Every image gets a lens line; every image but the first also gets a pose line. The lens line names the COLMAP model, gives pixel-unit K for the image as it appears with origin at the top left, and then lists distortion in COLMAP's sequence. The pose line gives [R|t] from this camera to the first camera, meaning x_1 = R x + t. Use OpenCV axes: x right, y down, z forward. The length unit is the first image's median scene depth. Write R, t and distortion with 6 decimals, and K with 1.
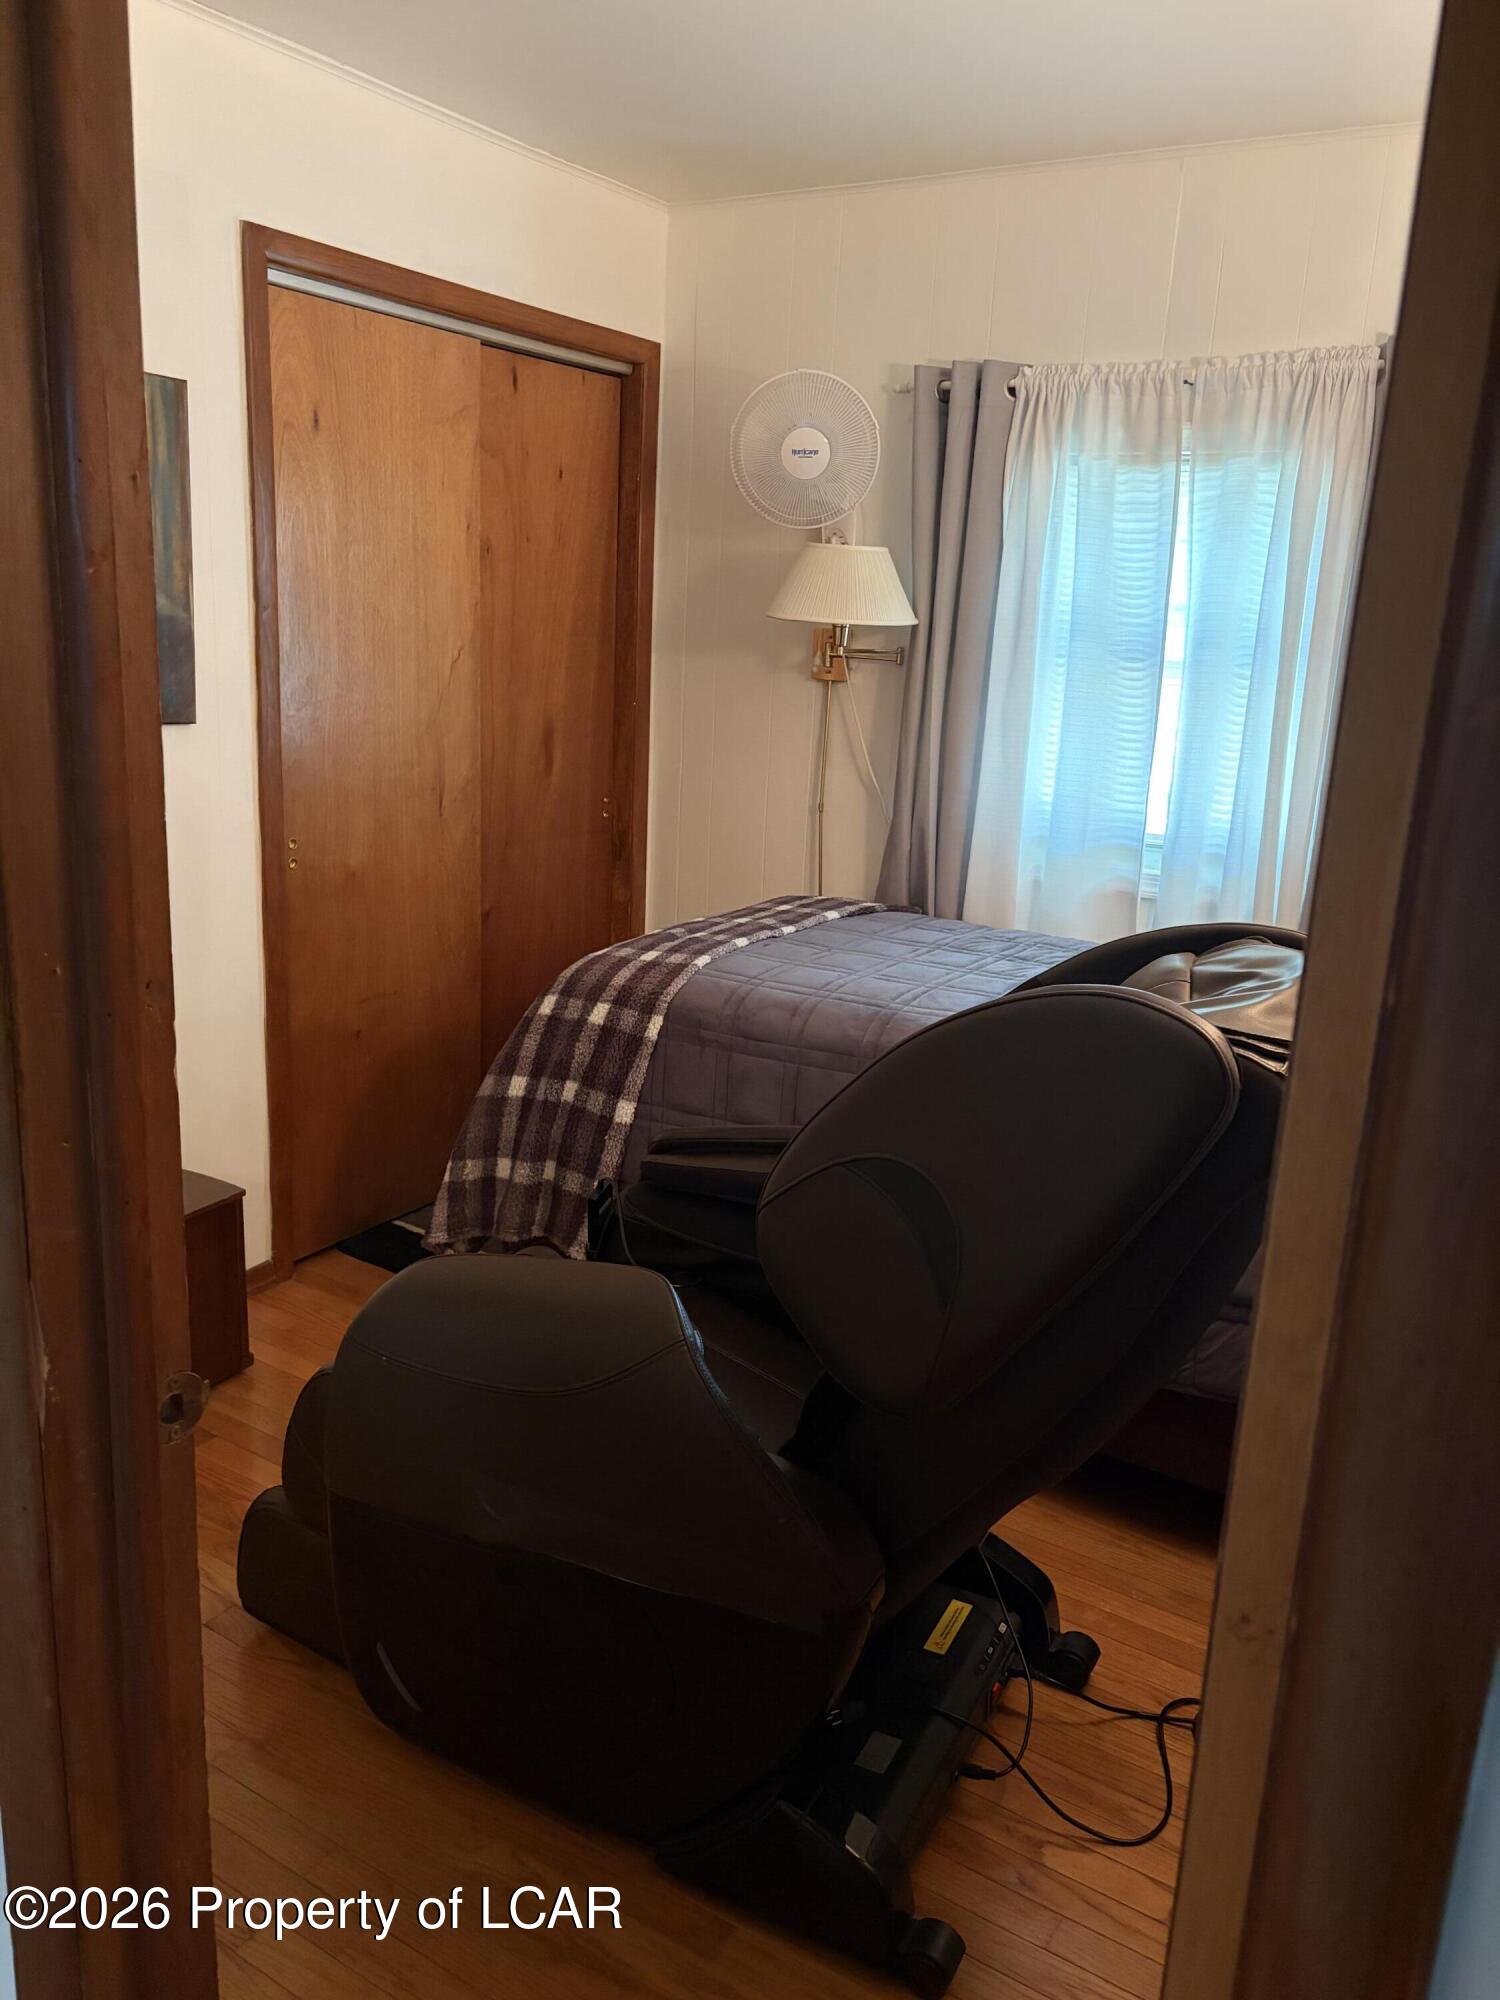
lens RADIAL K [[1510.5, 0, 763.9], [0, 1510.5, 995.9], [0, 0, 1]] dist [0.042893, -0.048666]
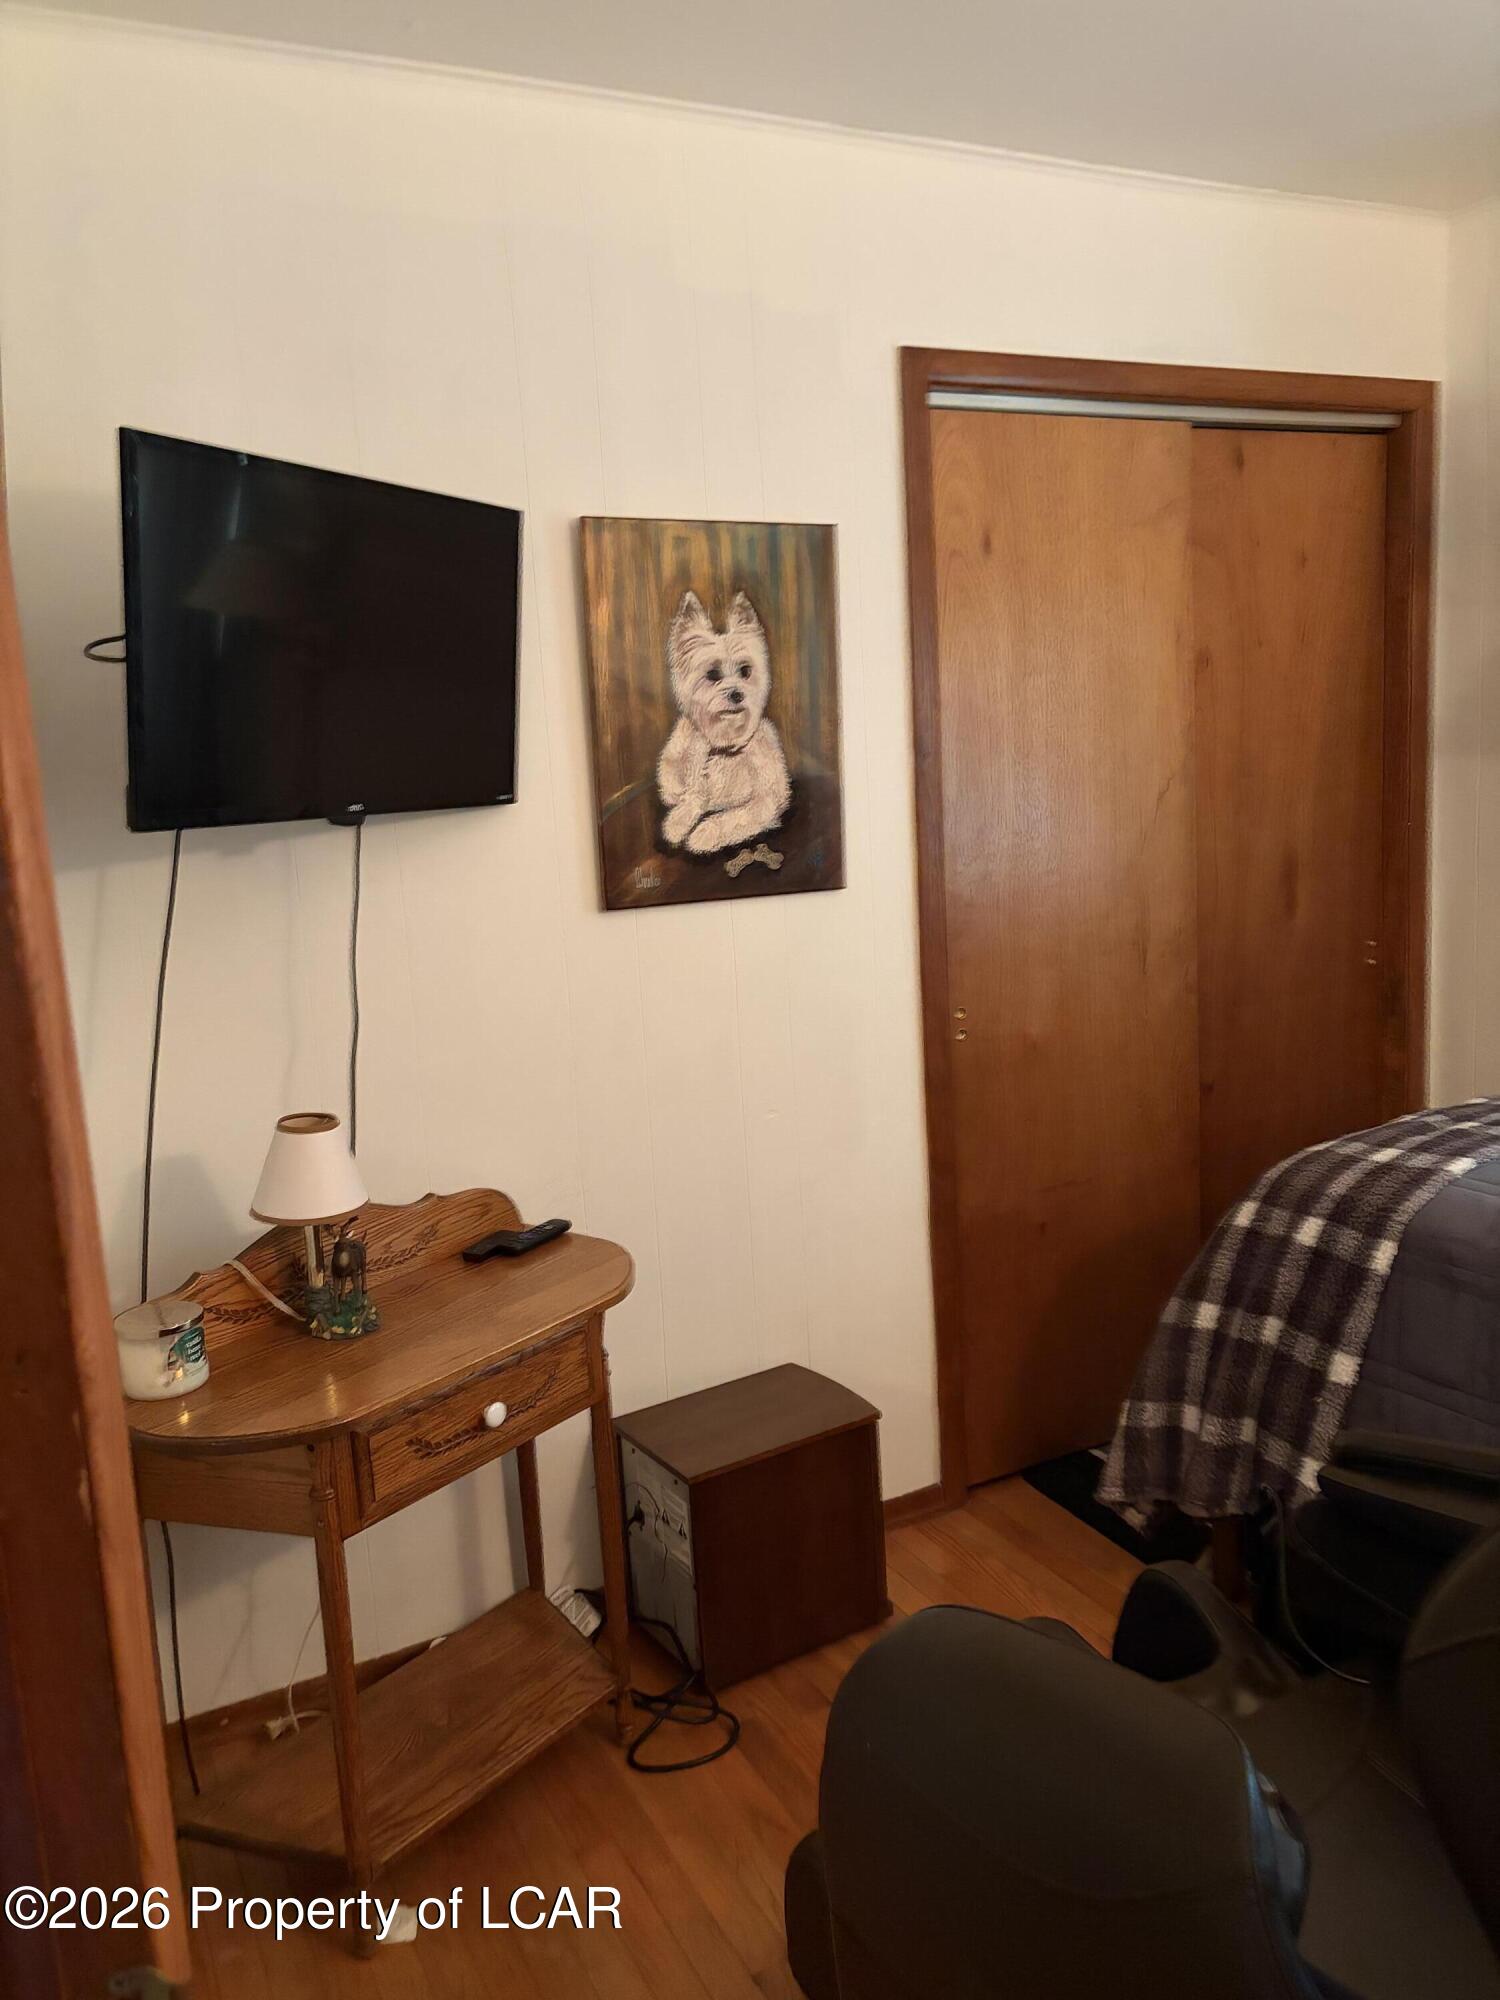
lens RADIAL K [[1510.5, 0, 728.6], [0, 1510.5, 1013.8], [0, 0, 1]] dist [0.042893, -0.048666]
pose [[0.846080, -0.018840, -0.532722, 0.049782], [-0.025581, 0.996789, -0.075879, -0.030099], [0.532441, 0.077827, 0.842881, 0.184681]]
